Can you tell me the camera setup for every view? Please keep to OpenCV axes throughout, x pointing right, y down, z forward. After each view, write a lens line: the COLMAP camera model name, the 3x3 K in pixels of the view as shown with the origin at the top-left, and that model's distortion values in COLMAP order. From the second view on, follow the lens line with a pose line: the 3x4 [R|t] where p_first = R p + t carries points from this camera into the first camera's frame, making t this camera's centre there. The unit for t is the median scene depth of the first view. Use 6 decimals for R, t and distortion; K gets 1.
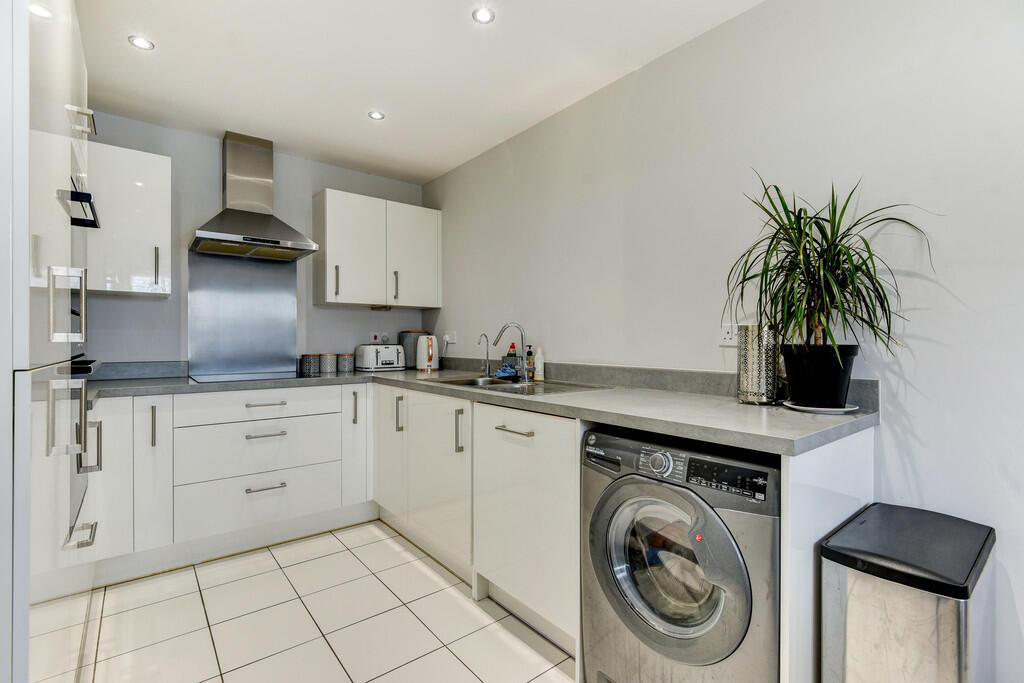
lens RADIAL K [[471.2, 0, 516.7], [0, 471.2, 338.7], [0, 0, 1]] dist [0.016597, -0.004525]
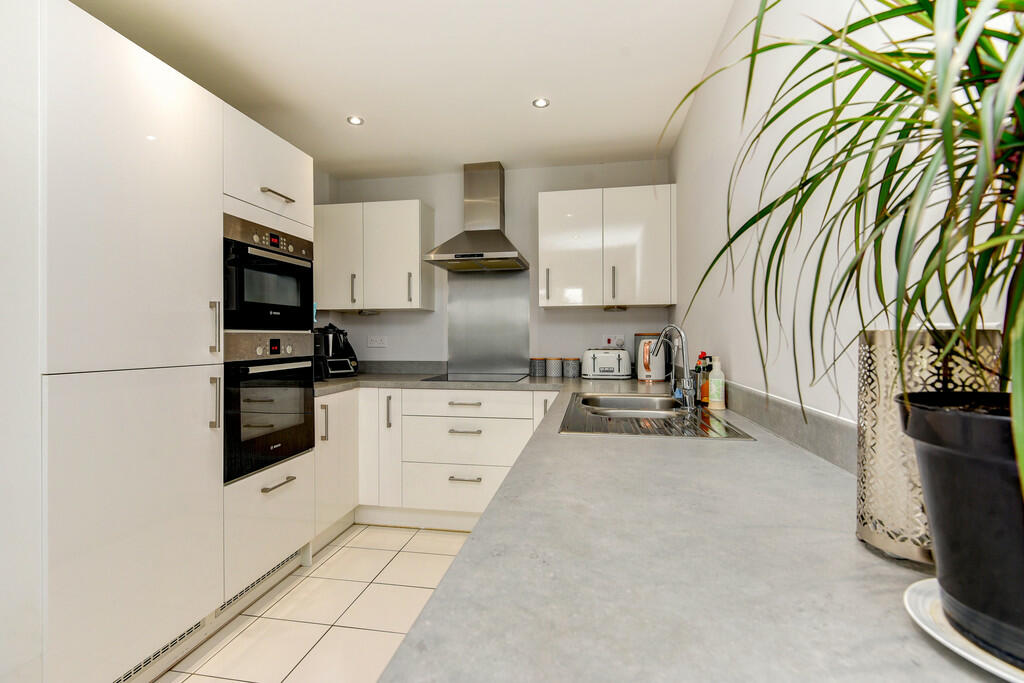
lens RADIAL K [[471.2, 0, 504.9], [0, 471.2, 338.4], [0, 0, 1]] dist [0.016597, -0.004525]
pose [[0.652526, -0.001317, -0.757765, 0.303857], [0.005356, 0.999982, 0.002874, -0.013746], [0.757747, -0.005934, 0.652521, 0.292806]]
